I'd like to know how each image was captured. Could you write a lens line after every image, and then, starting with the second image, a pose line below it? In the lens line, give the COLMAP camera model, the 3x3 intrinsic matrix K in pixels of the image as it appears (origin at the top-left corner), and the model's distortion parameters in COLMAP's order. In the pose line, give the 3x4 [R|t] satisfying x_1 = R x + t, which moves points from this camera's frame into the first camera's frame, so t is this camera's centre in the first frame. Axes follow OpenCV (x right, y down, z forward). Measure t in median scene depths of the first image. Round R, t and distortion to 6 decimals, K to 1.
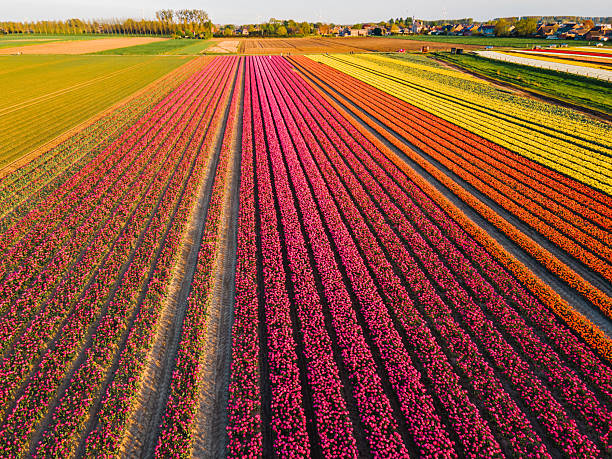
lens RADIAL K [[451.1, 0, 304.9], [0, 451.1, 221.7], [0, 0, 1]] dist [0.034534, 0.030080]
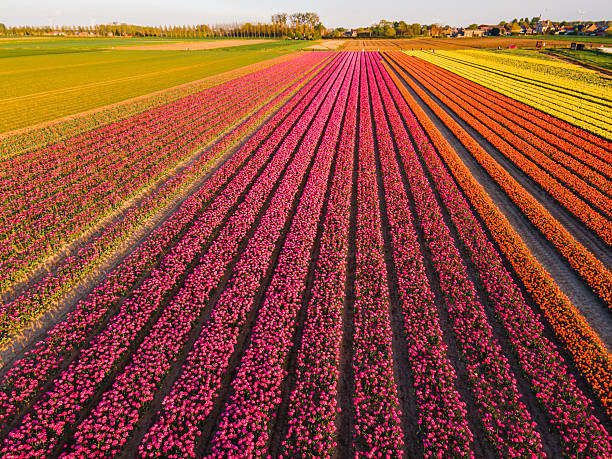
lens RADIAL K [[451.1, 0, 304.9], [0, 451.1, 221.7], [0, 0, 1]] dist [0.034534, 0.030080]
pose [[0.973147, 0.089176, -0.212208, 0.128101], [-0.091300, 0.995823, -0.000210, 0.060224], [0.211303, 0.019579, 0.977224, 0.033279]]
